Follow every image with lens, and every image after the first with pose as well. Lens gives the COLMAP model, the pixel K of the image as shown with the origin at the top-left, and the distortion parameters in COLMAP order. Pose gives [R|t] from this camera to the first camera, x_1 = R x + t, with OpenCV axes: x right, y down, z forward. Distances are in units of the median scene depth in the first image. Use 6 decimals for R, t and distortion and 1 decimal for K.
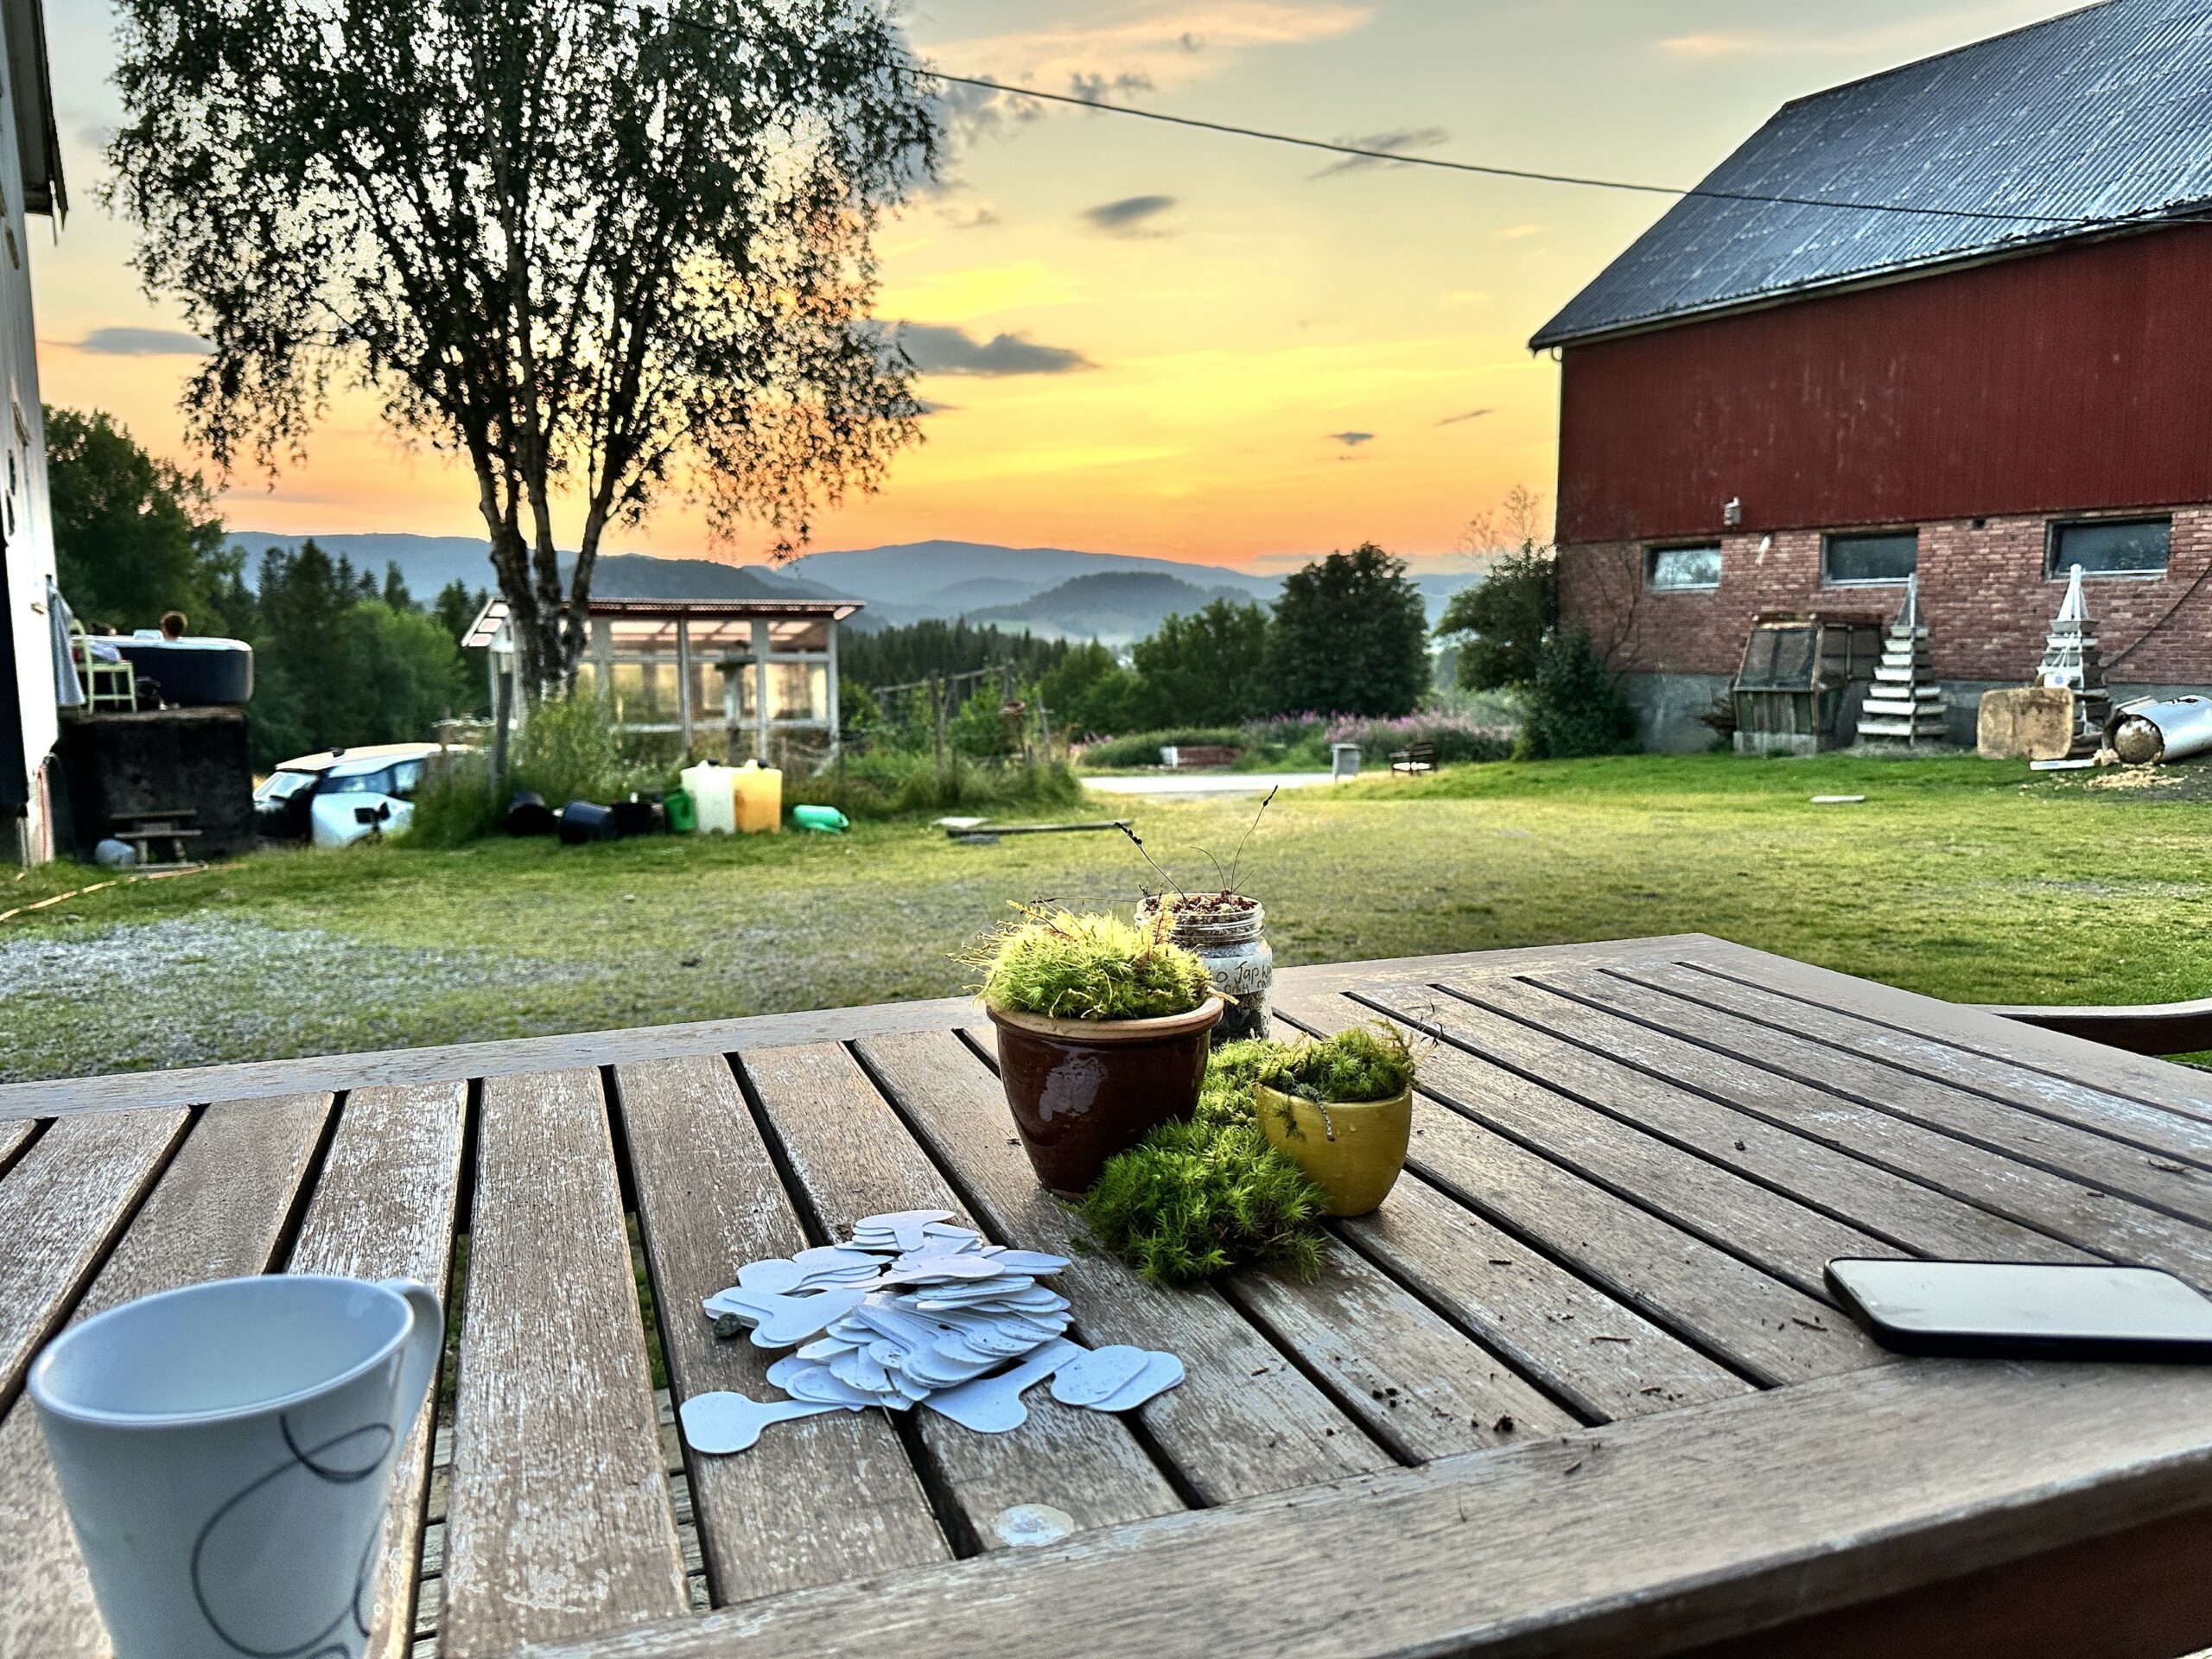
lens RADIAL K [[1560.4, 0, 1106.0], [0, 1560.4, 829.5], [0, 0, 1]] dist [-0.001907, -0.000329]
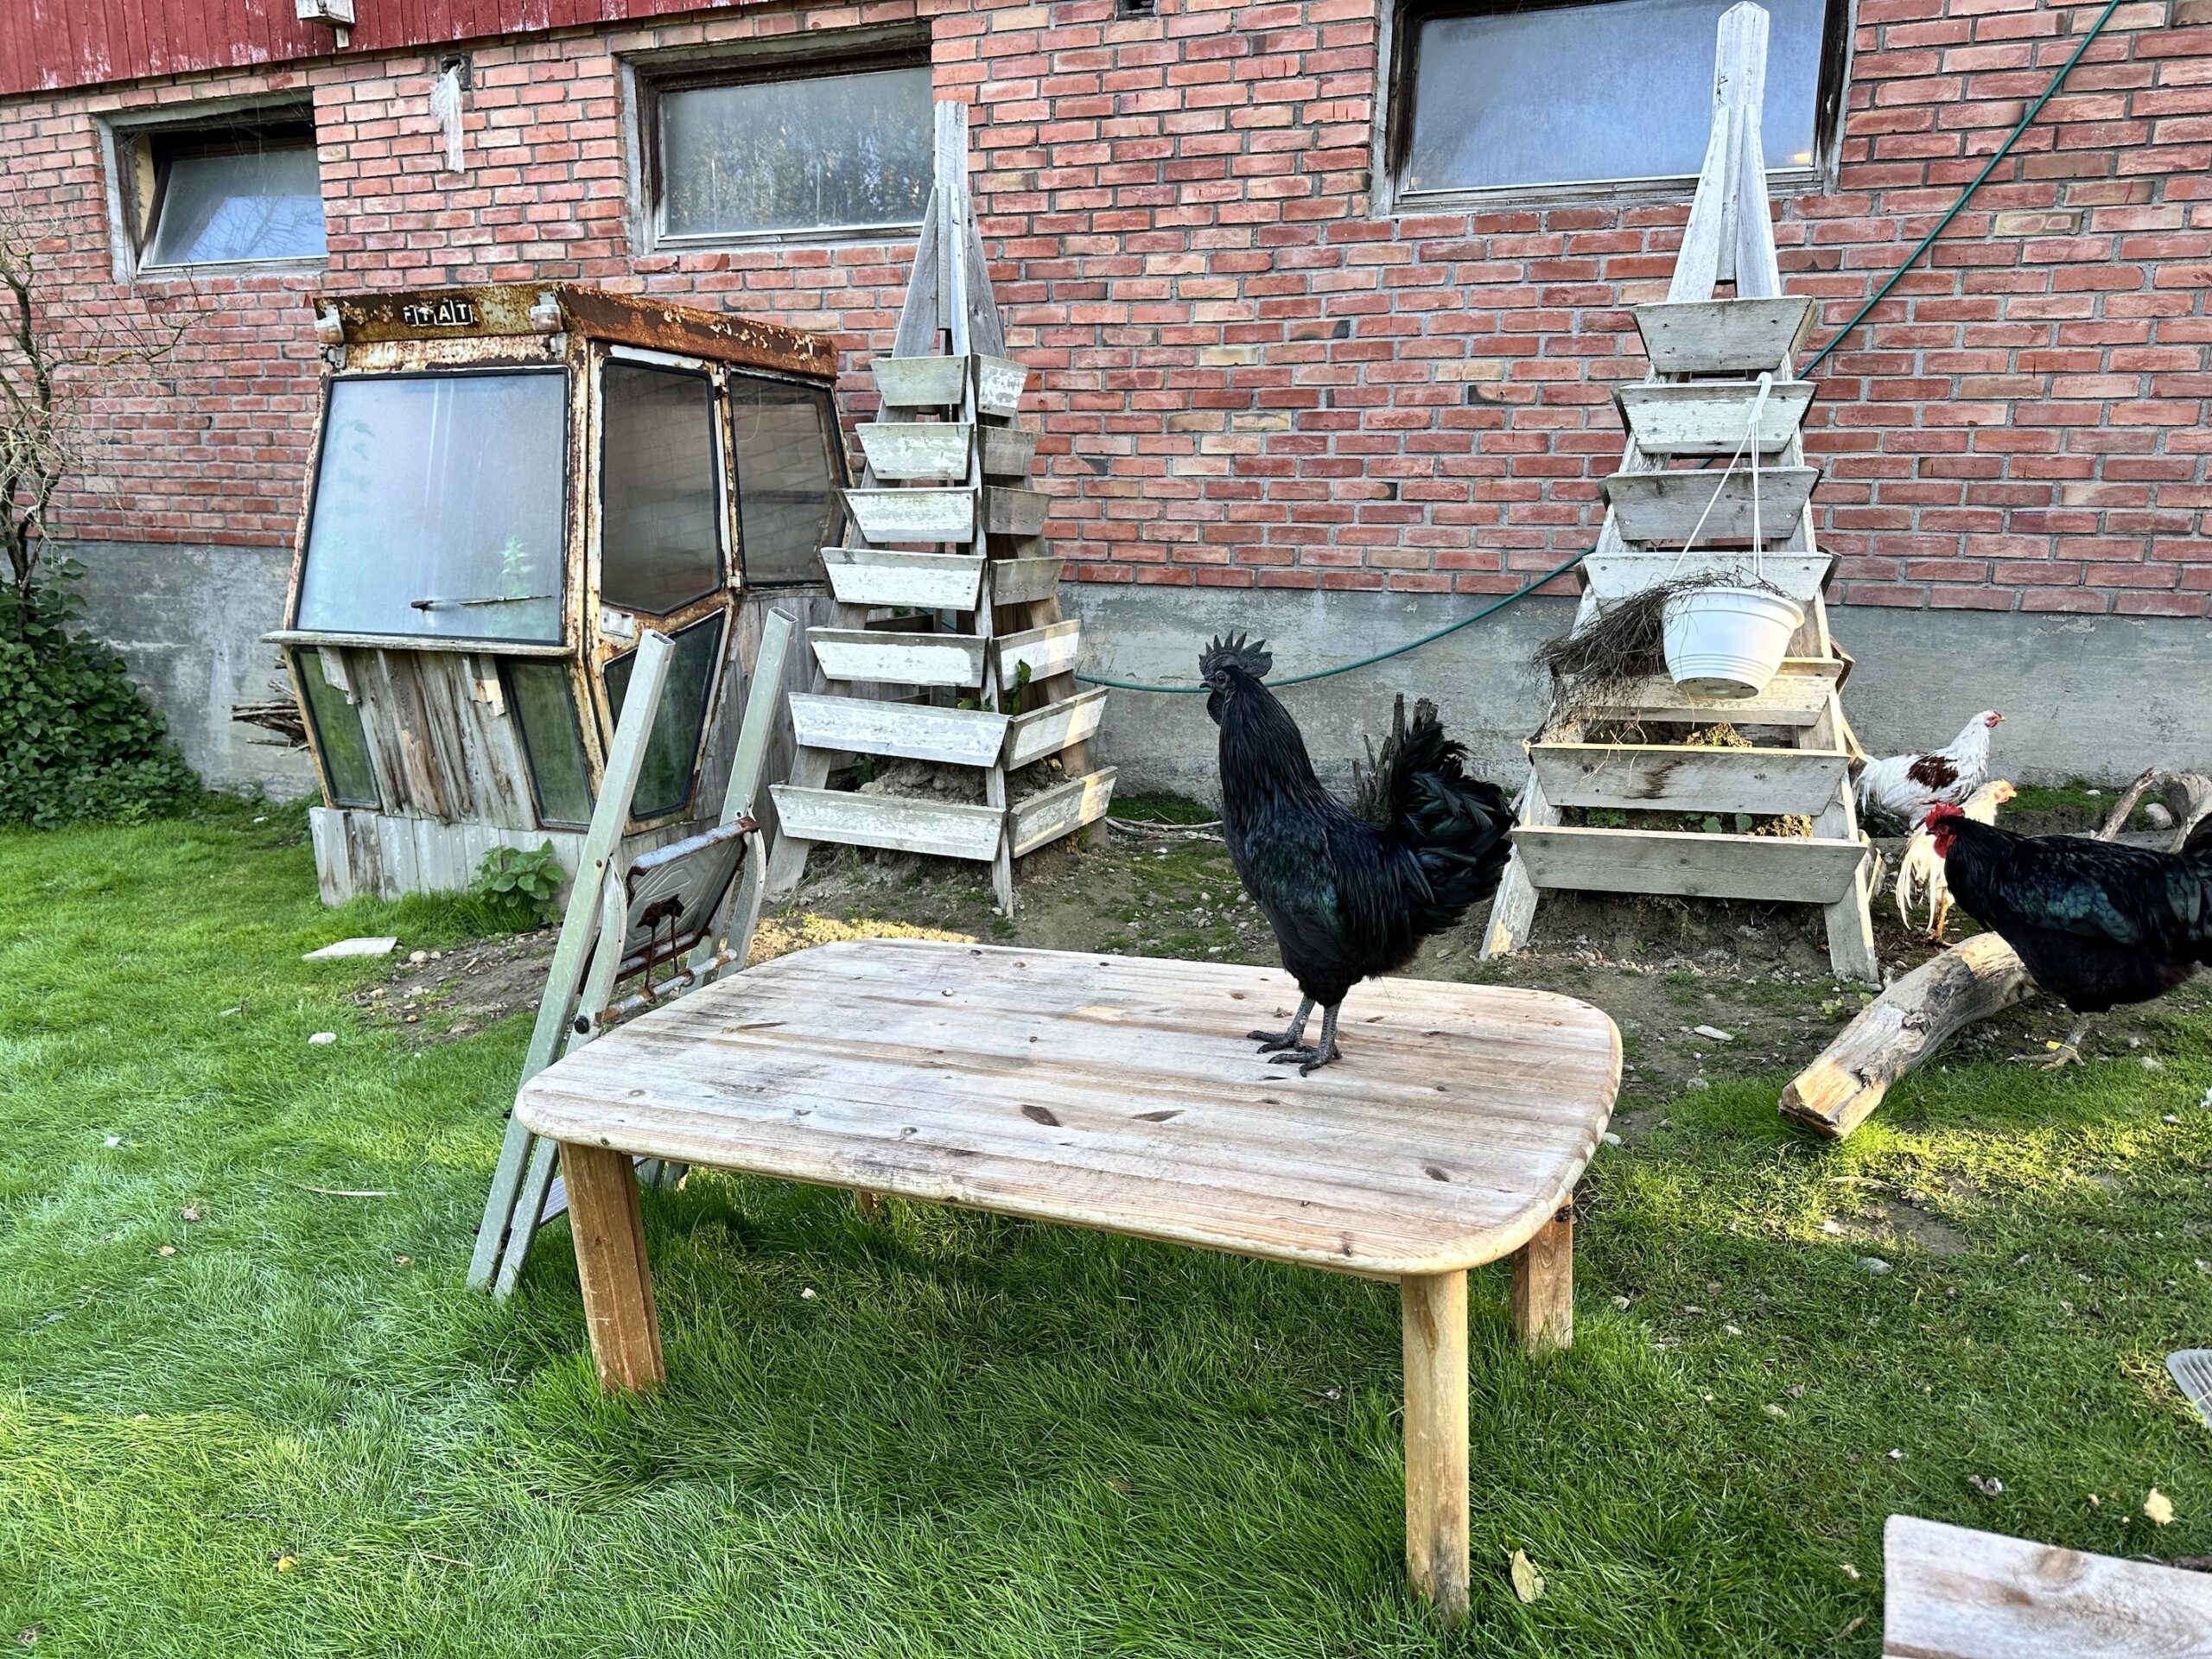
lens RADIAL K [[1554.7, 0, 1106.0], [0, 1554.7, 829.5], [0, 0, 1]] dist [0.033280, -0.001459]
pose [[0.808871, -0.113027, 0.577021, 0.392228], [0.056540, 0.991754, 0.115007, -0.087042], [-0.585262, -0.060401, 0.808591, 0.793017]]
